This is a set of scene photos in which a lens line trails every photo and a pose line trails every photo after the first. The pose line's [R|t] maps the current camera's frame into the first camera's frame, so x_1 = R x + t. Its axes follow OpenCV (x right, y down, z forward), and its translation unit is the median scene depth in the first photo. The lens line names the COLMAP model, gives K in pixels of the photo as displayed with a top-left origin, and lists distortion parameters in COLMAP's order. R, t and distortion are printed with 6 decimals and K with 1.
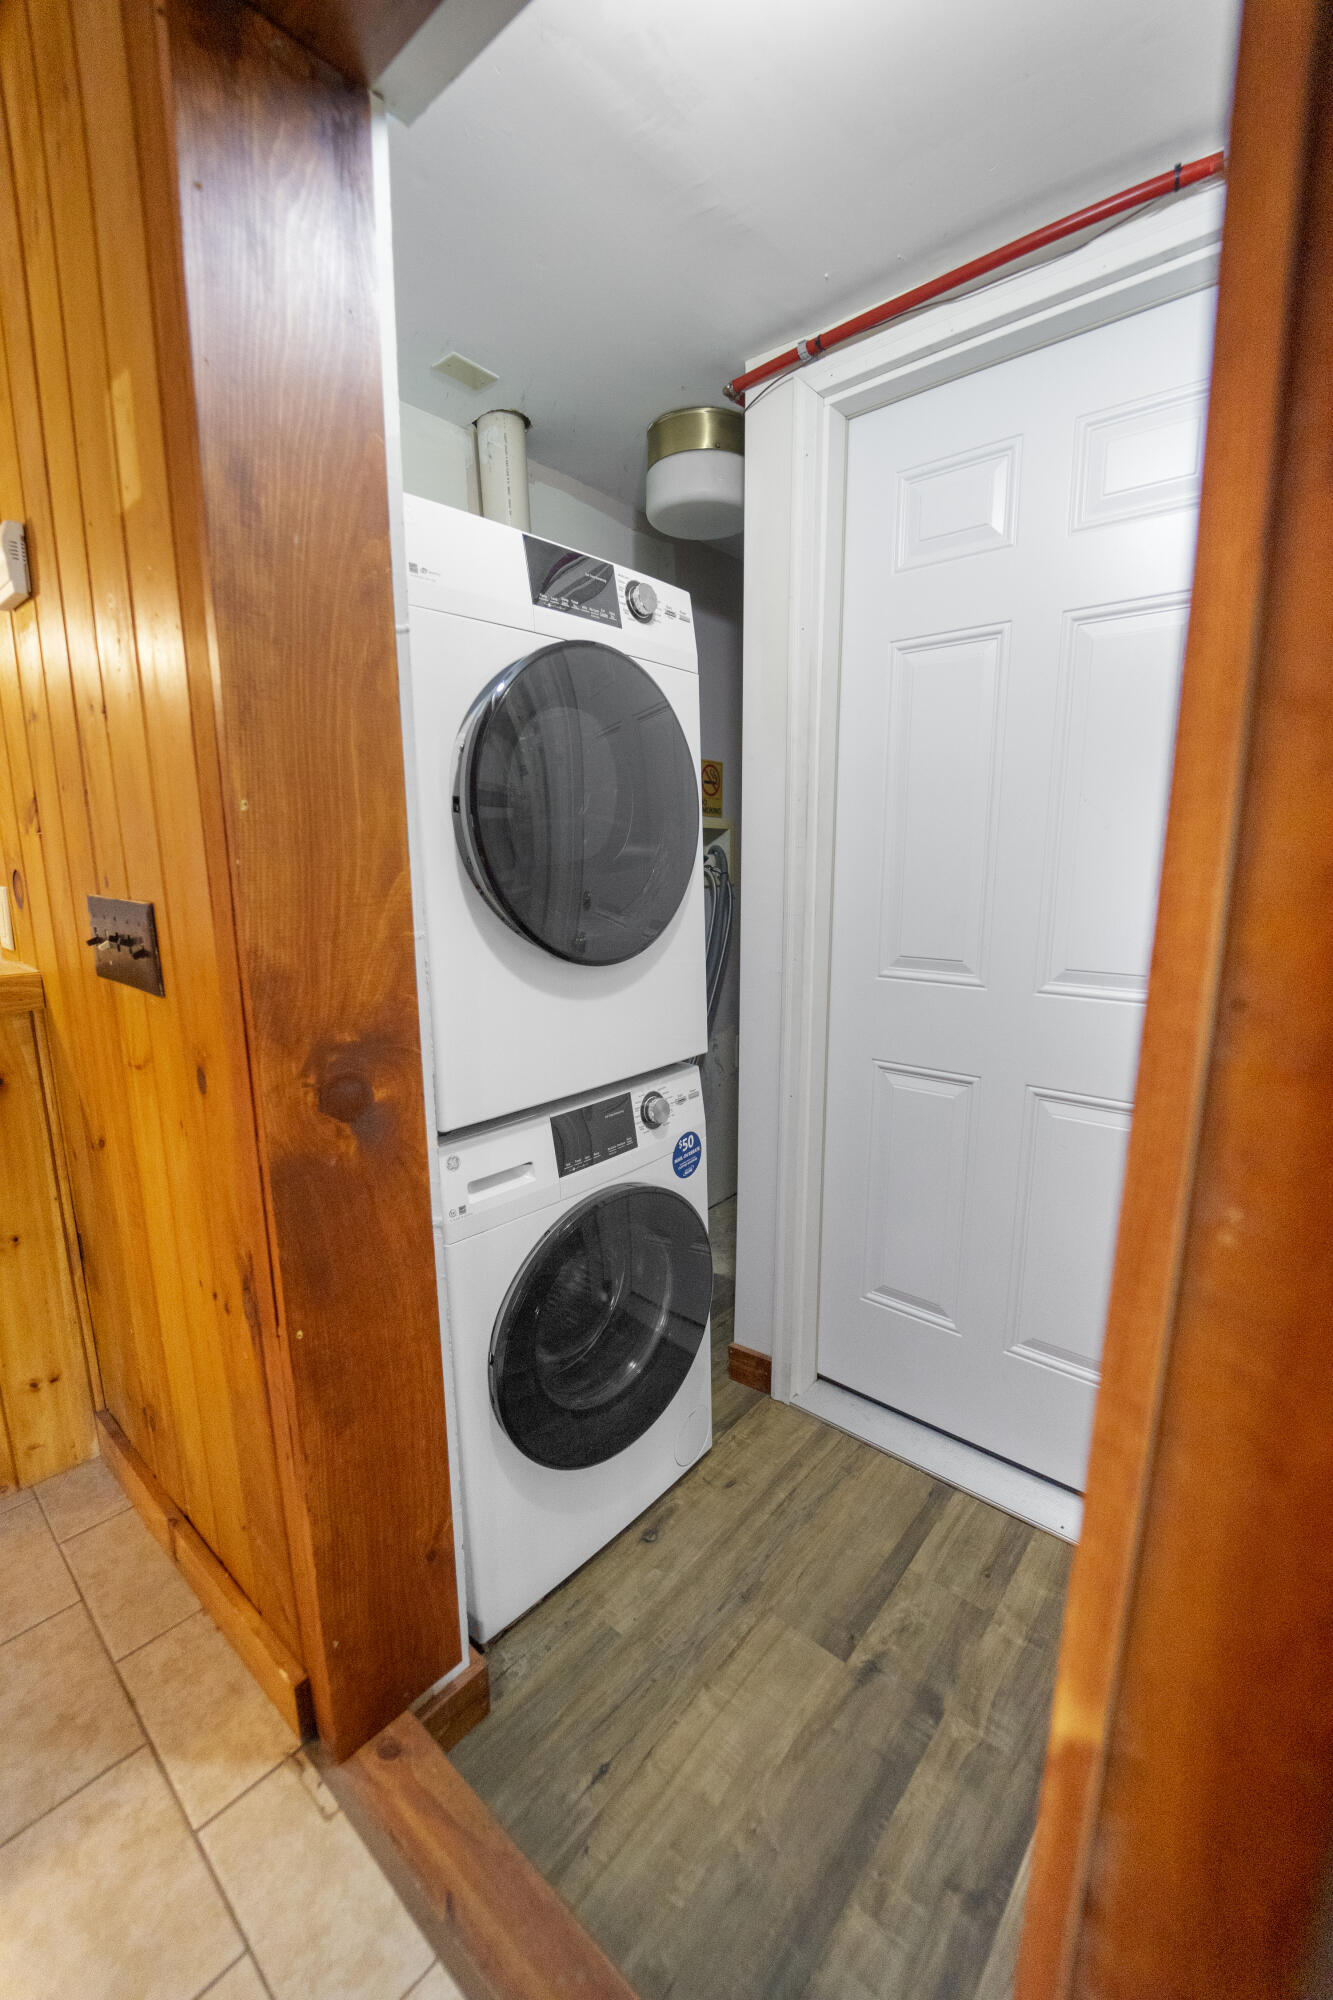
lens RADIAL K [[816.1, 0, 662.8], [0, 816.1, 1006.1], [0, 0, 1]] dist [-0.020190, -0.000450]
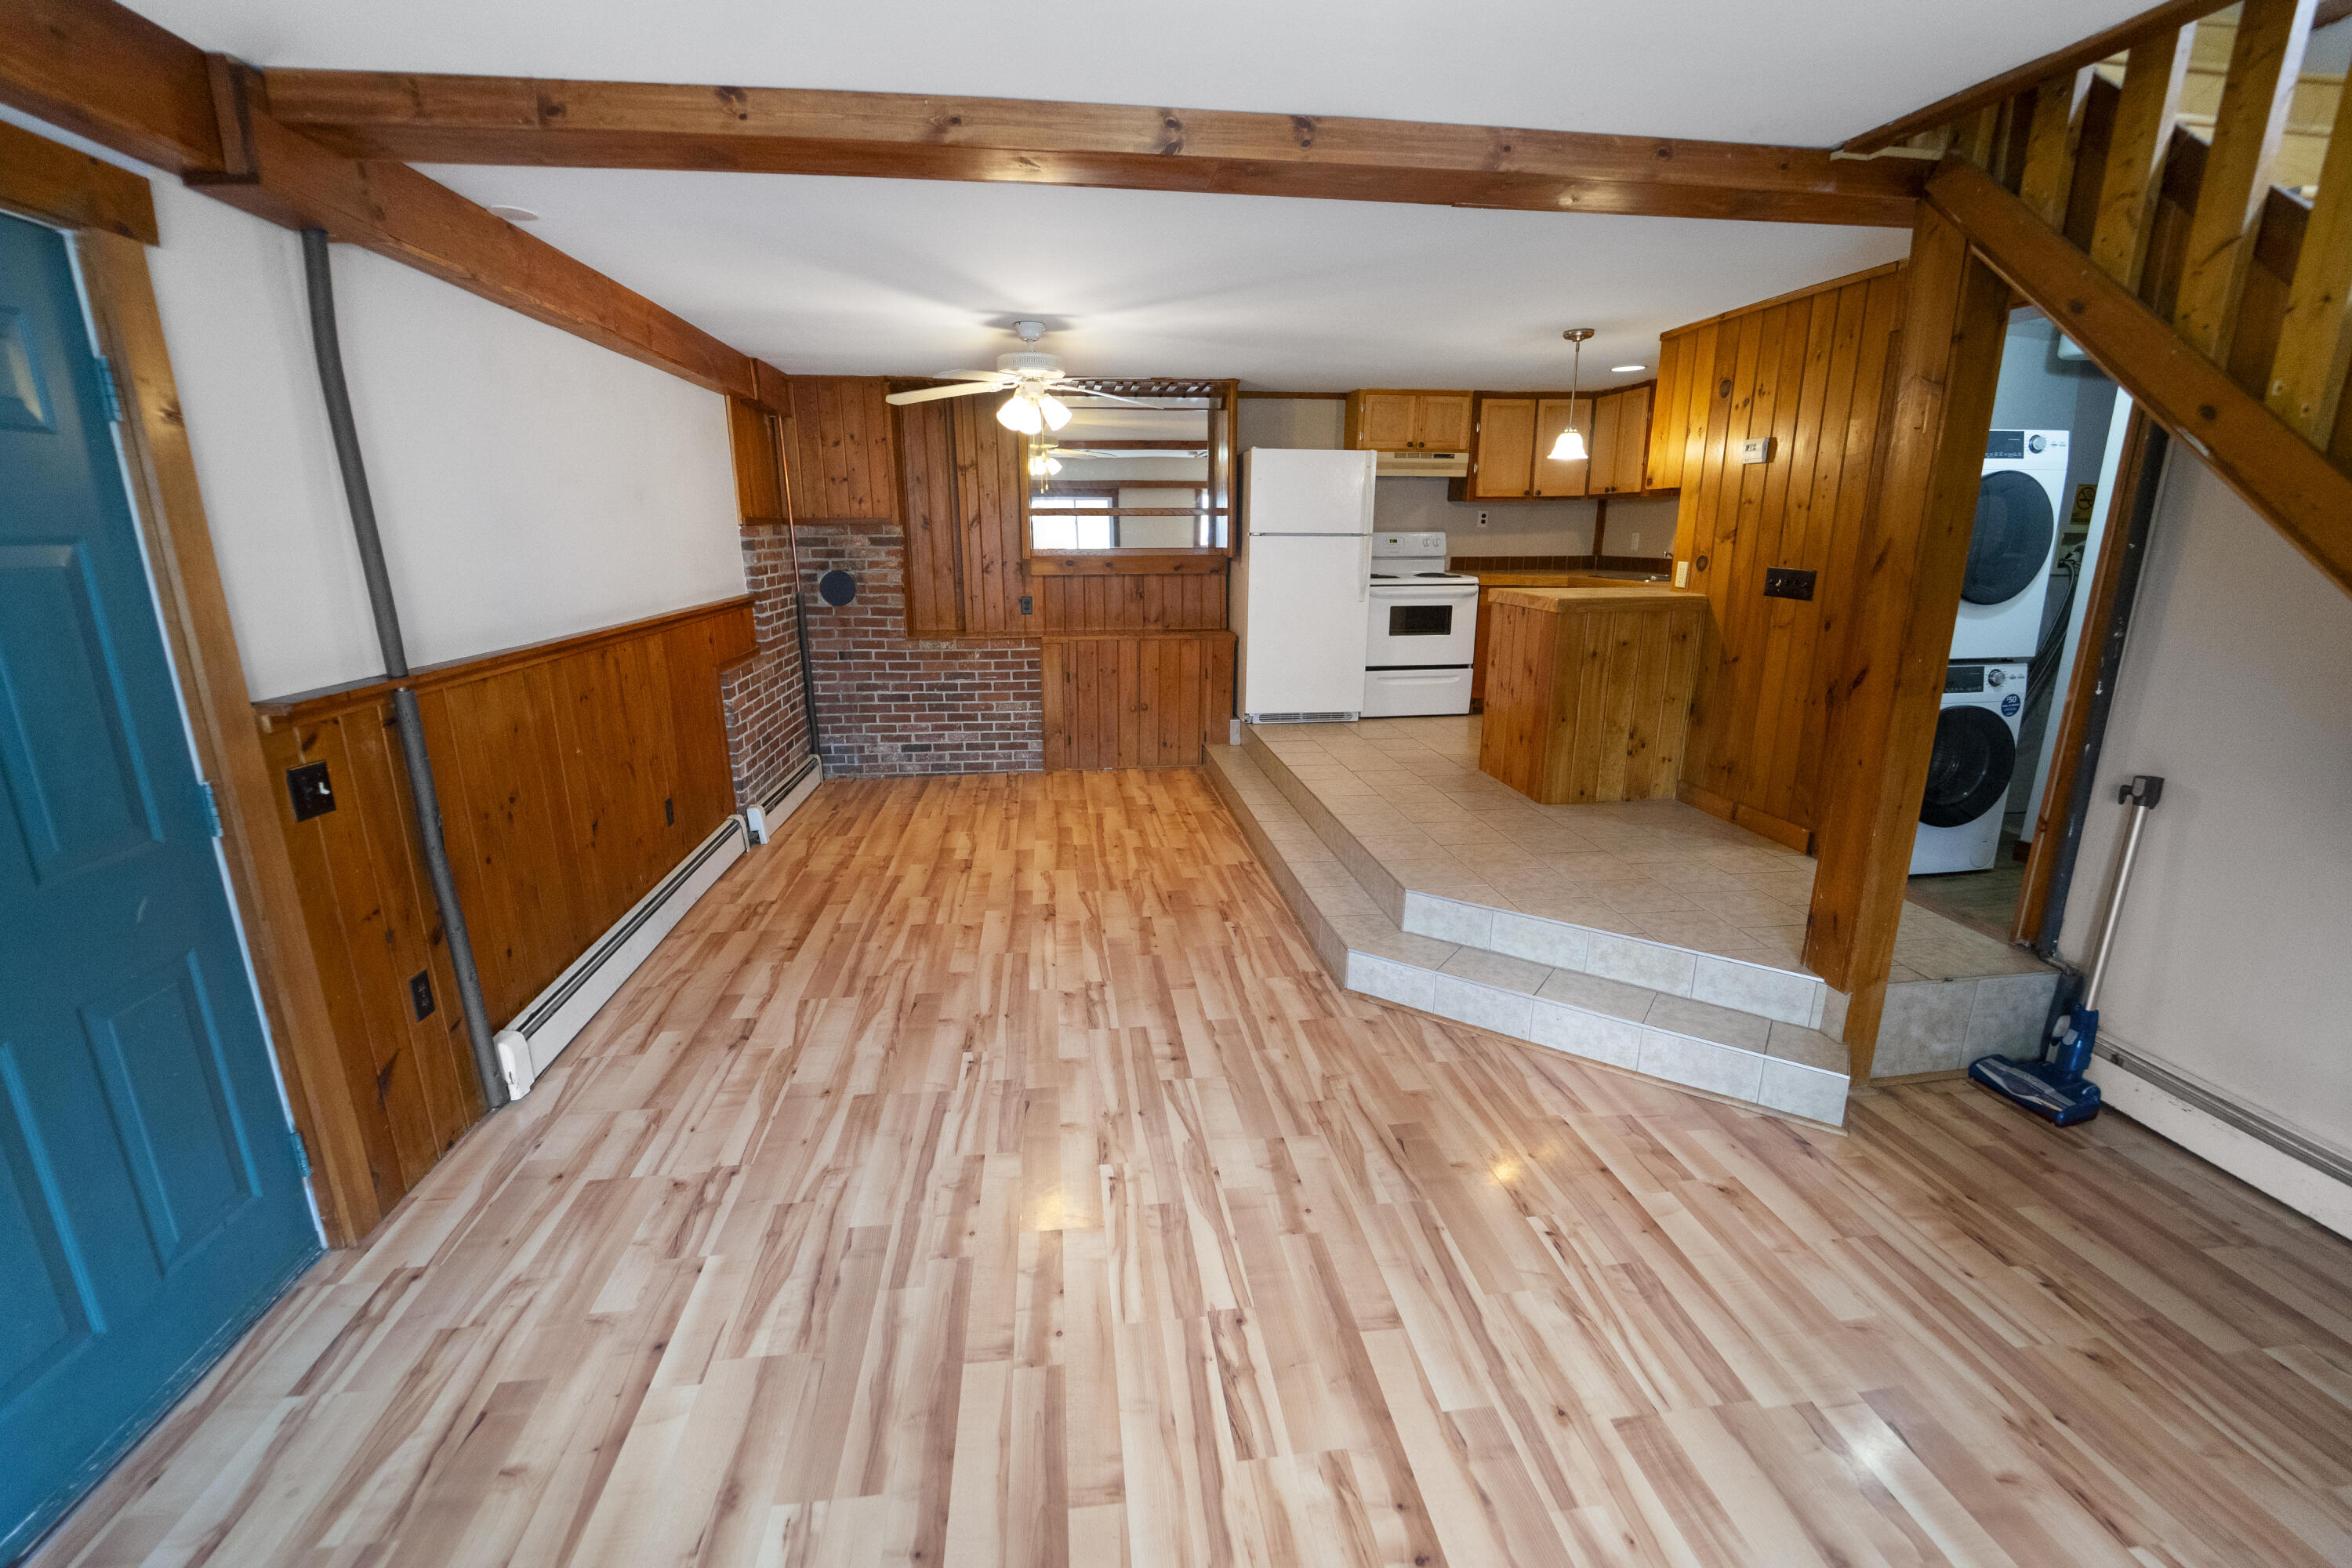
lens RADIAL K [[976.0, 0, 1168.0], [0, 976.0, 785.9], [0, 0, 1]] dist [-0.021317, -0.000476]
pose [[0.736091, 0.174180, -0.654088, 0.090295], [-0.122419, 0.984646, 0.124440, 0.370386], [0.665720, -0.011527, 0.746113, -2.400436]]
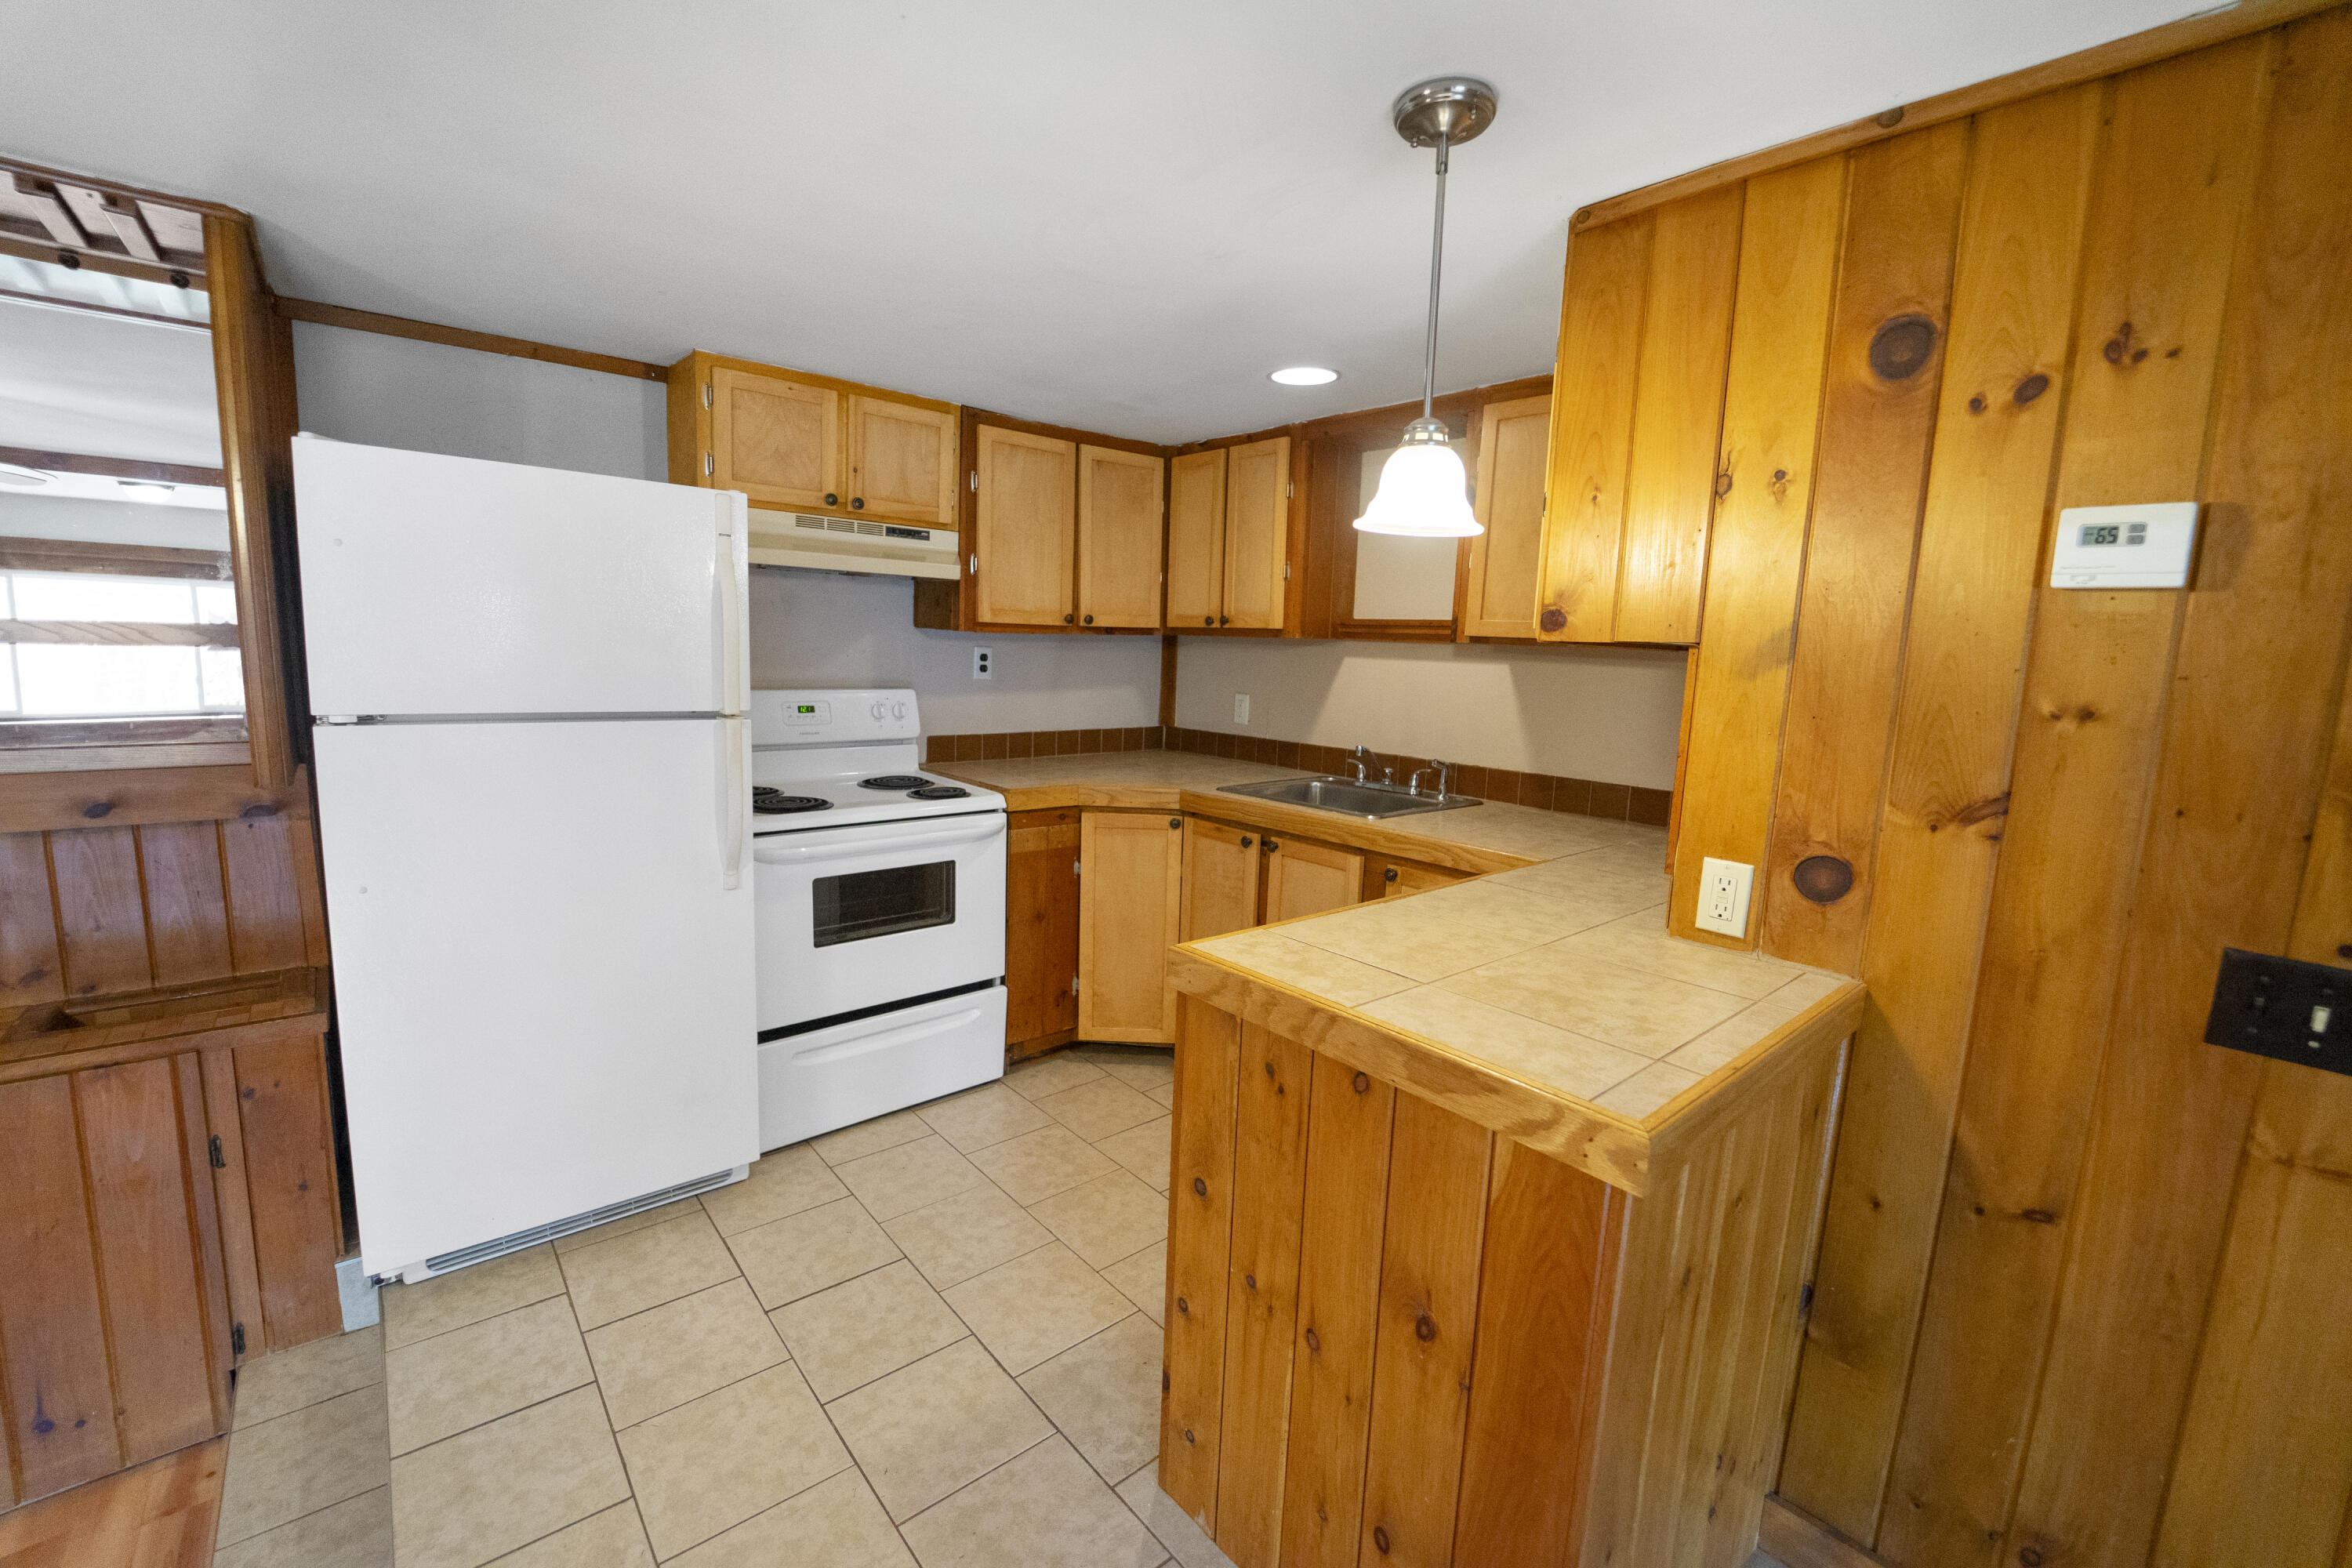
lens RADIAL K [[956.3, 0, 1170.8], [0, 956.3, 783.4], [0, 0, 1]] dist [-0.023220, -0.000112]
pose [[0.987946, 0.059923, -0.142729, -1.298089], [-0.066085, 0.997058, -0.038828, -0.154127], [0.139983, 0.047792, 0.989000, -0.089485]]
